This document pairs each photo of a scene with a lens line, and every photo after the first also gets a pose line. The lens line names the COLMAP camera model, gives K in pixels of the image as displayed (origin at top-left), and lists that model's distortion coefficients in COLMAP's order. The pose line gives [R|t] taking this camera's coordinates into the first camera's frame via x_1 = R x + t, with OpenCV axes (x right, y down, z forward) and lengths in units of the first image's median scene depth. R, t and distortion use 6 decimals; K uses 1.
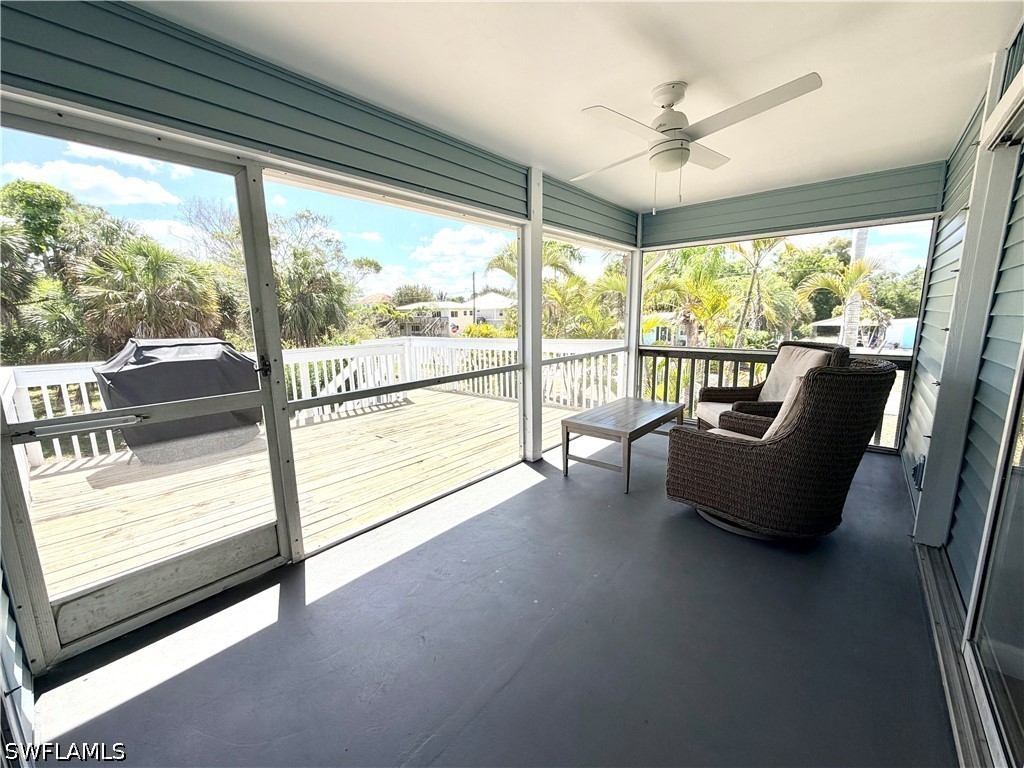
lens RADIAL K [[408.1, 0, 515.5], [0, 408.1, 385.0], [0, 0, 1]] dist [0.004231, -0.000033]
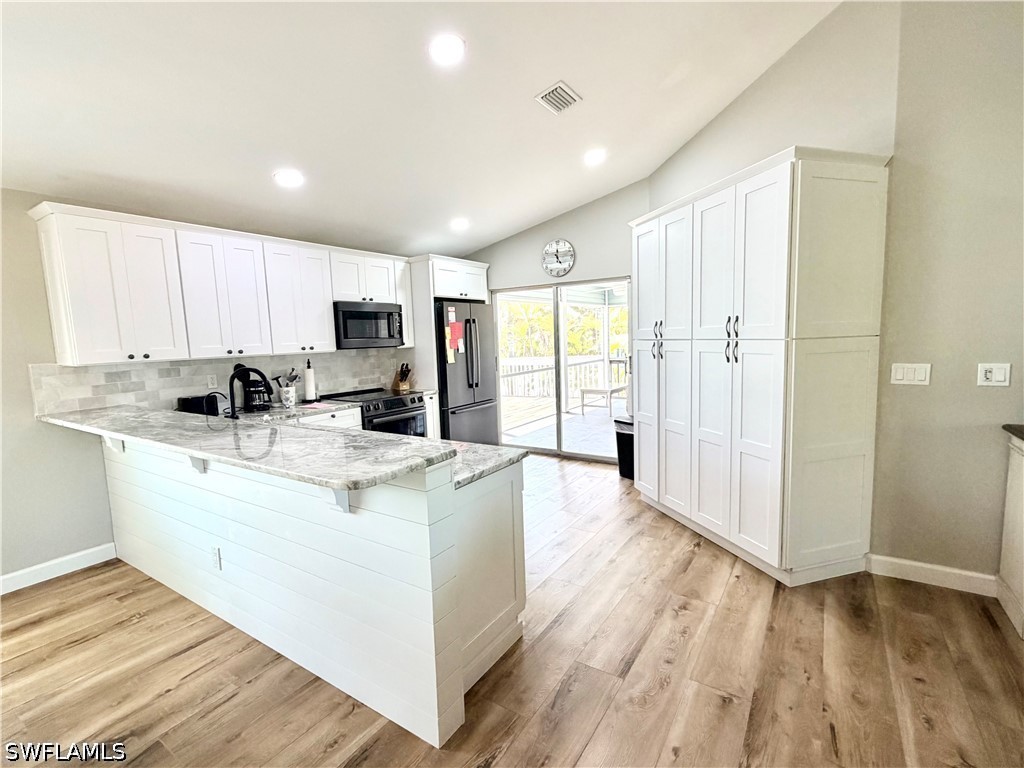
lens RADIAL K [[471.8, 0, 511.0], [0, 471.8, 387.4], [0, 0, 1]] dist [0.000538, -0.000683]
pose [[0.993574, -0.031981, 0.108570, -0.384989], [0.039067, 0.997199, -0.063779, 0.158597], [-0.106226, 0.067611, 0.992041, -1.086481]]
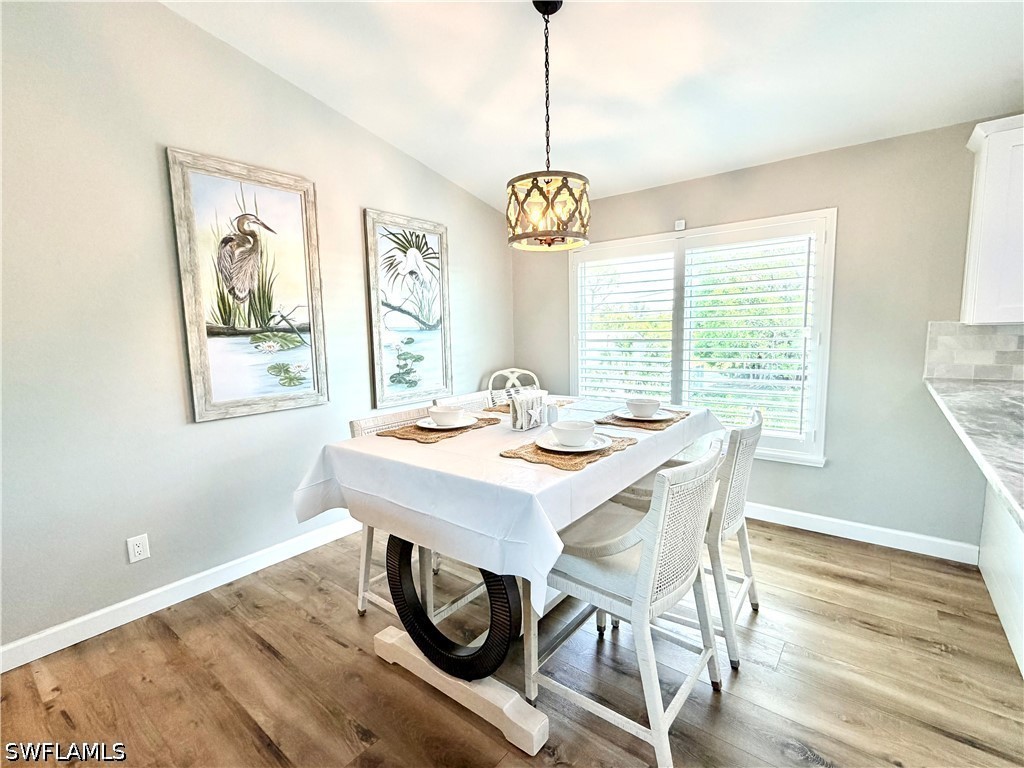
lens RADIAL K [[471.8, 0, 514.8], [0, 471.8, 386.8], [0, 0, 1]] dist [0.000538, -0.000683]
pose [[0.028745, 0.132242, -0.990801, -0.384415], [-0.150499, 0.980484, 0.126499, 0.144929], [0.988192, 0.145478, 0.048087, -0.917264]]
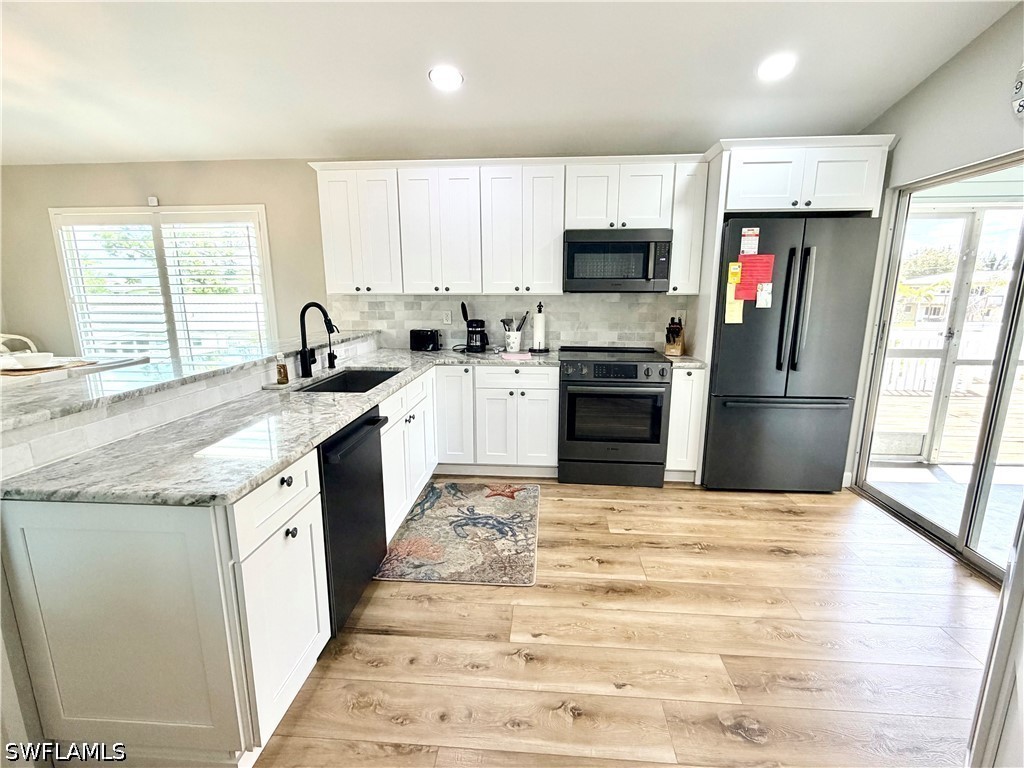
lens RADIAL K [[471.8, 0, 513.3], [0, 471.8, 387.2], [0, 0, 1]] dist [0.000538, -0.000683]
pose [[0.585171, 0.176159, -0.791545, -0.048597], [-0.147729, 0.982943, 0.109542, 0.089888], [0.797340, 0.052833, 0.601213, -0.639299]]
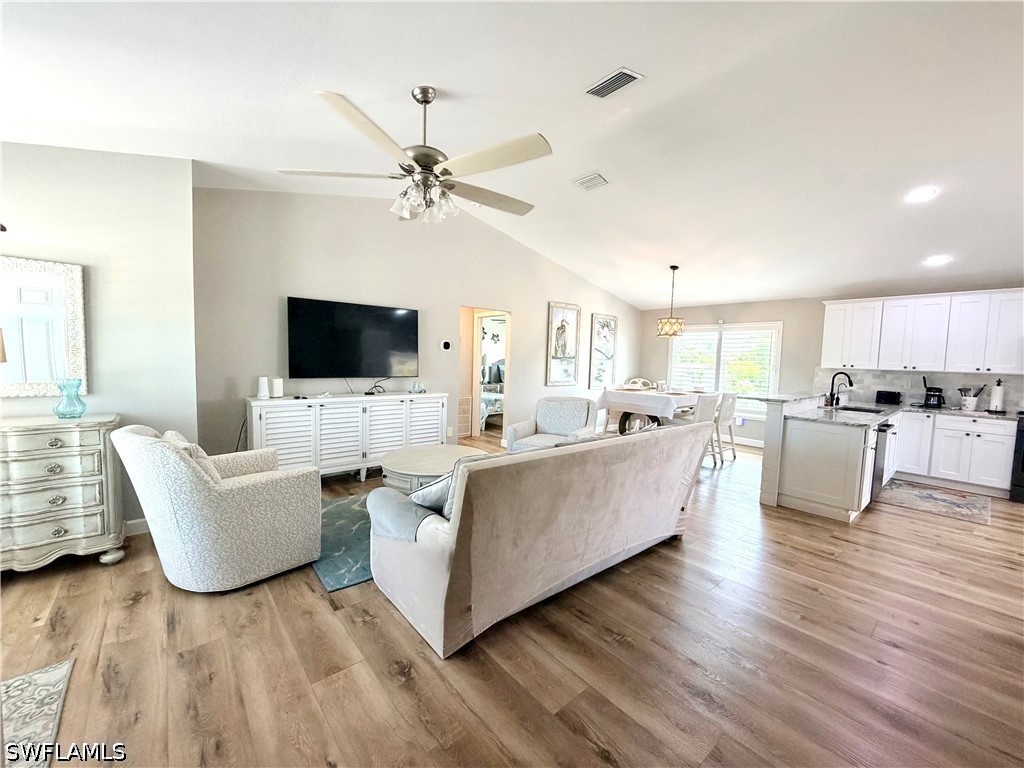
lens RADIAL K [[408.1, 0, 514.4], [0, 408.1, 383.7], [0, 0, 1]] dist [0.004231, -0.000033]
pose [[-0.164151, 0.075868, -0.983513, 0.519727], [-0.193961, 0.975091, 0.107591, 0.164791], [0.967178, 0.208424, -0.145347, -1.143329]]
